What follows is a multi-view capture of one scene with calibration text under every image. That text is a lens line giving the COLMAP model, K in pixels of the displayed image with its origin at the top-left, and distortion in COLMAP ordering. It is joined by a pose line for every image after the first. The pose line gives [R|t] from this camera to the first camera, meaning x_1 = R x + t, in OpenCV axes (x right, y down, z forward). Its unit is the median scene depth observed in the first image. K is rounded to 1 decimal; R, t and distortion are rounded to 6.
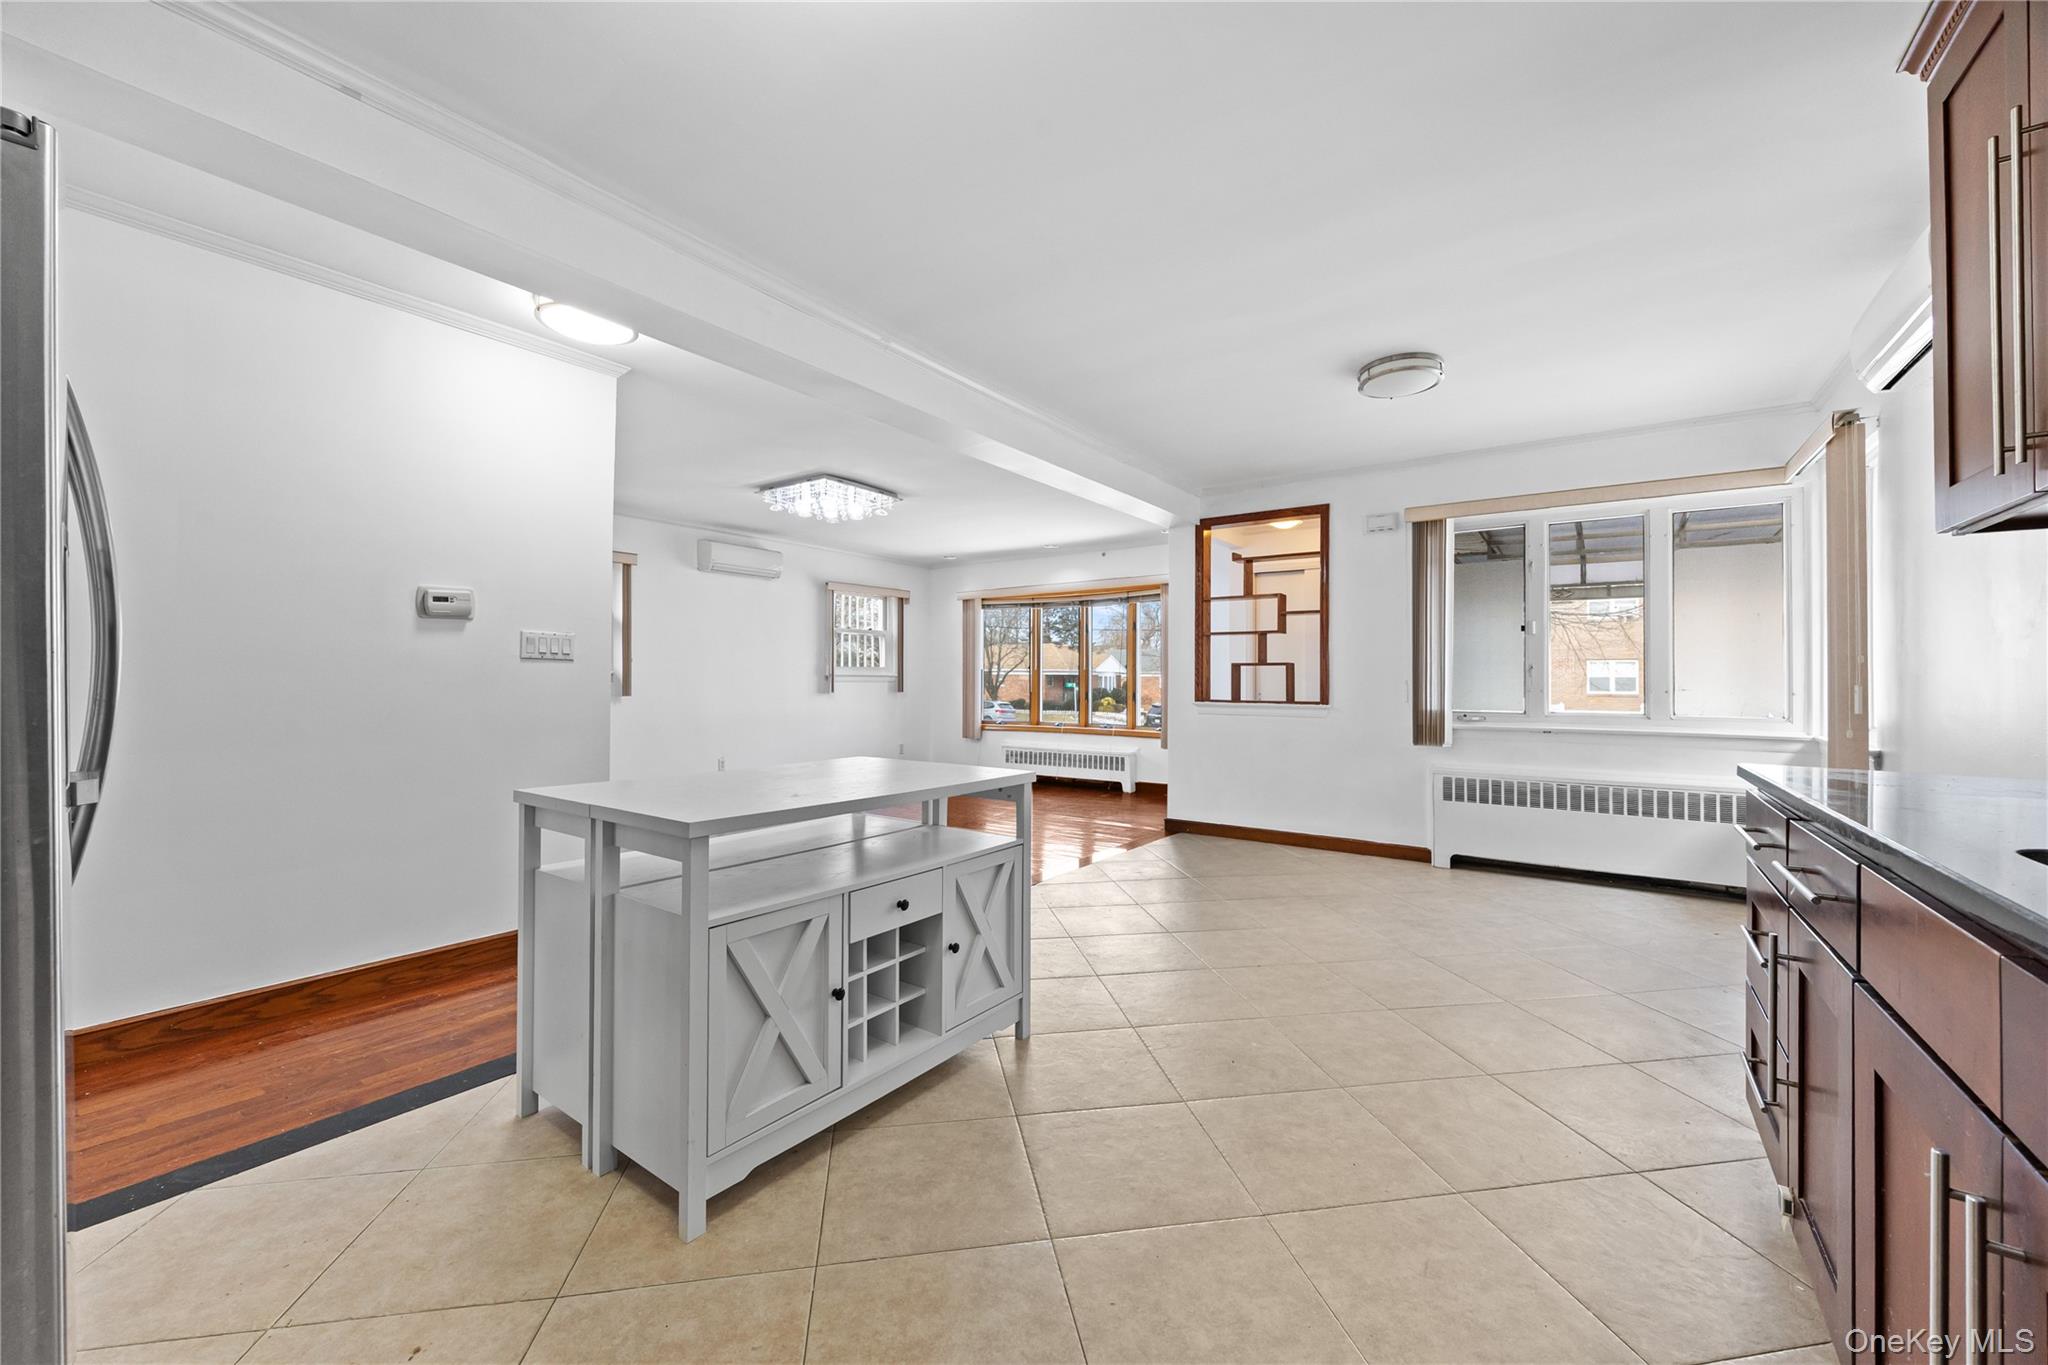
lens RADIAL K [[809.9, 0, 1037.6], [0, 809.9, 671.6], [0, 0, 1]] dist [0.003646, 0.000354]
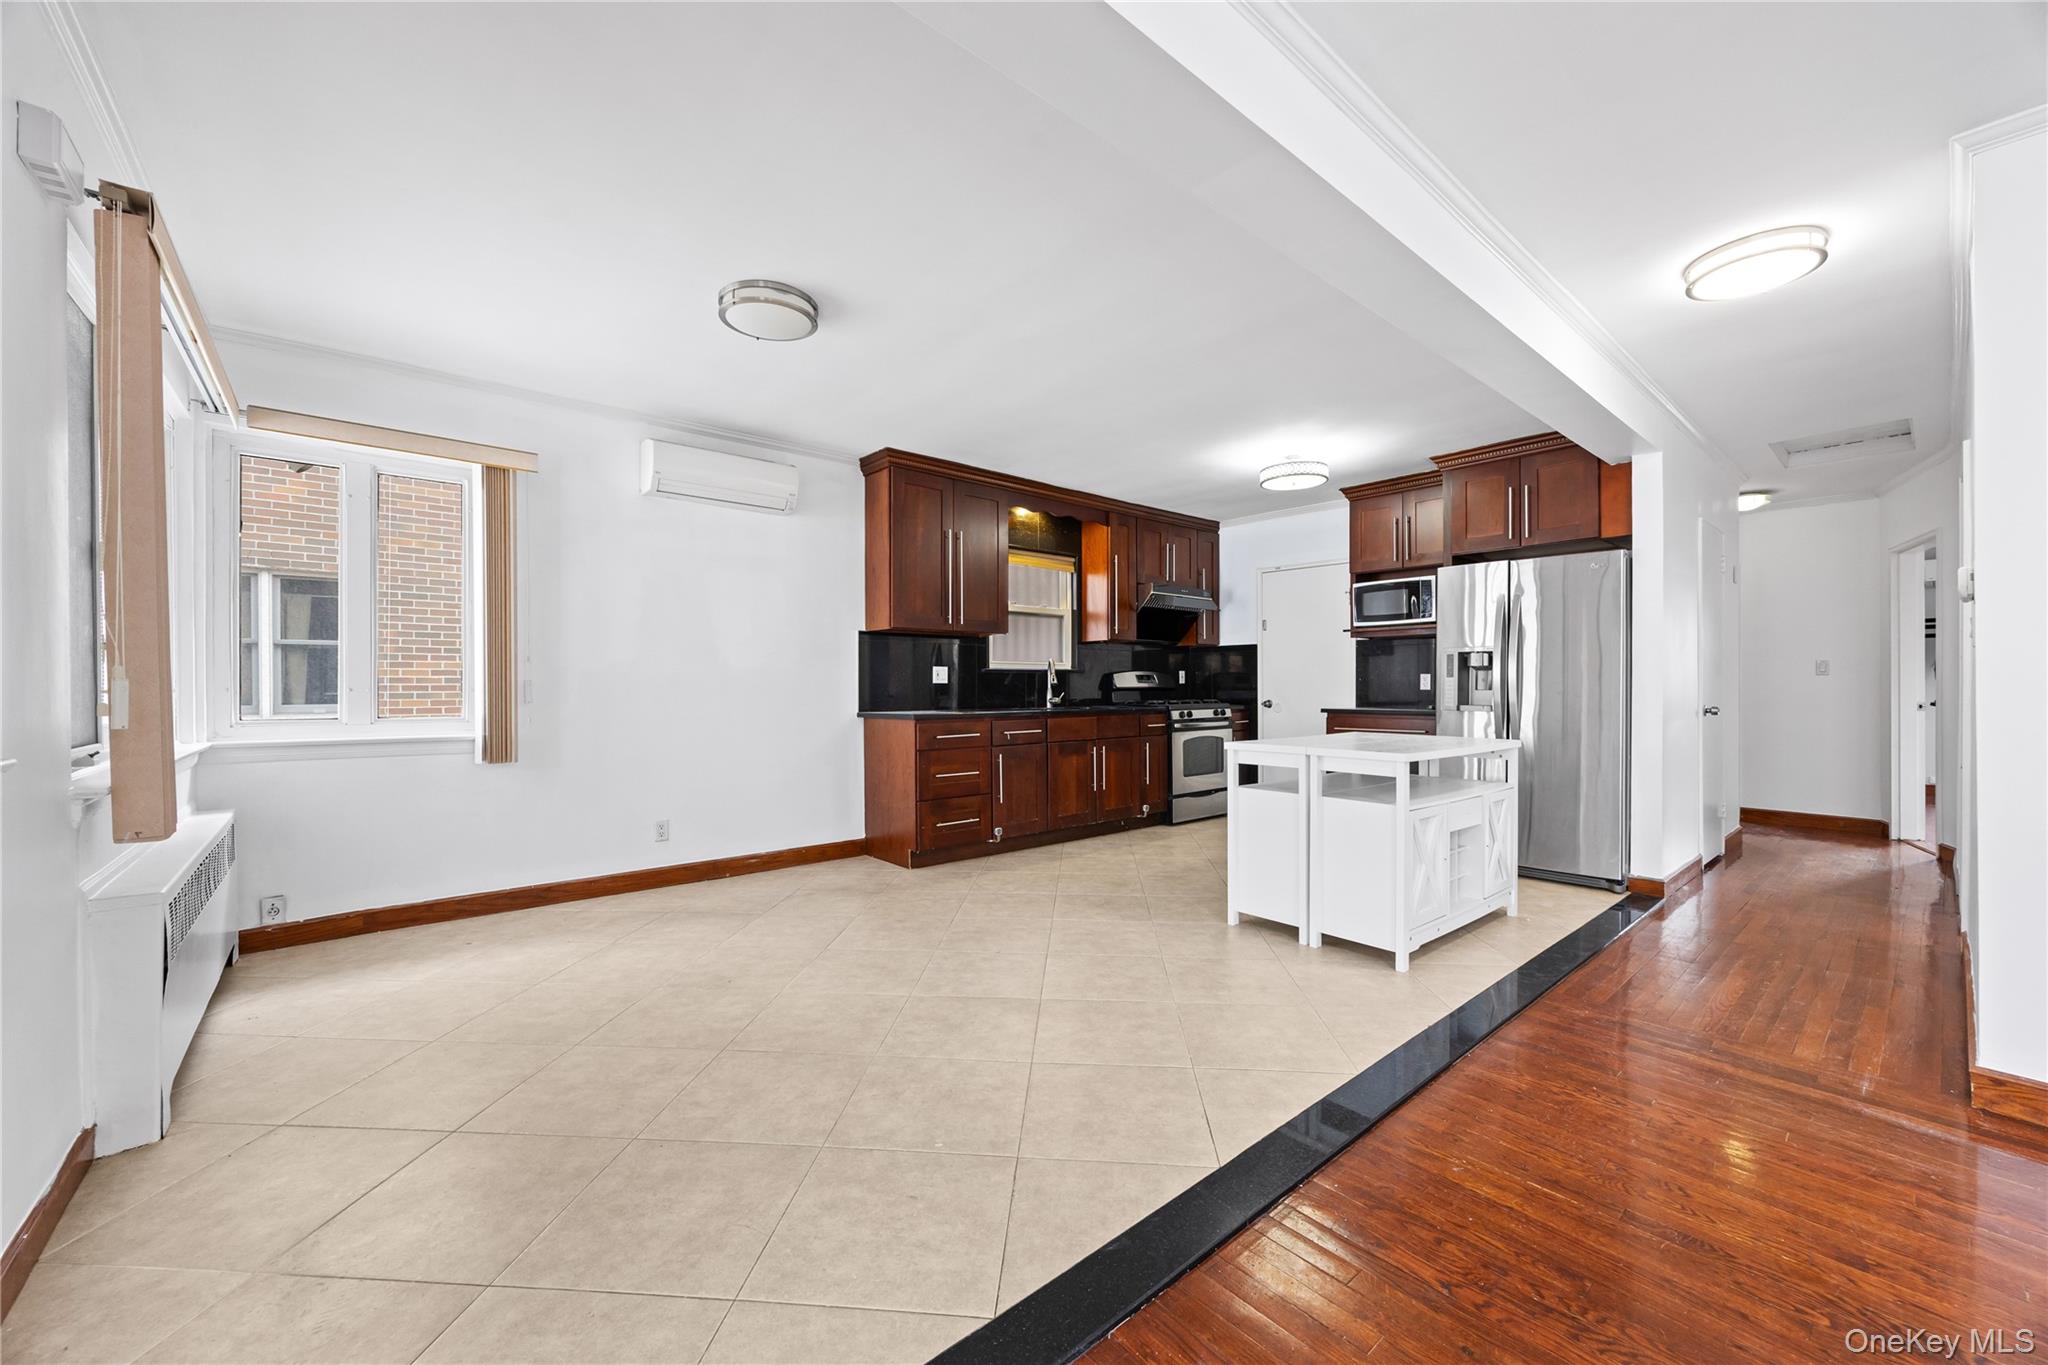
lens RADIAL K [[775.9, 0, 999.5], [0, 775.9, 685.3], [0, 0, 1]] dist [-0.003298, -0.000326]
pose [[-0.956962, -0.003719, 0.290190, -0.011703], [-0.007535, 0.999899, -0.012033, 0.024552], [-0.290116, -0.013701, -0.956893, 1.430106]]
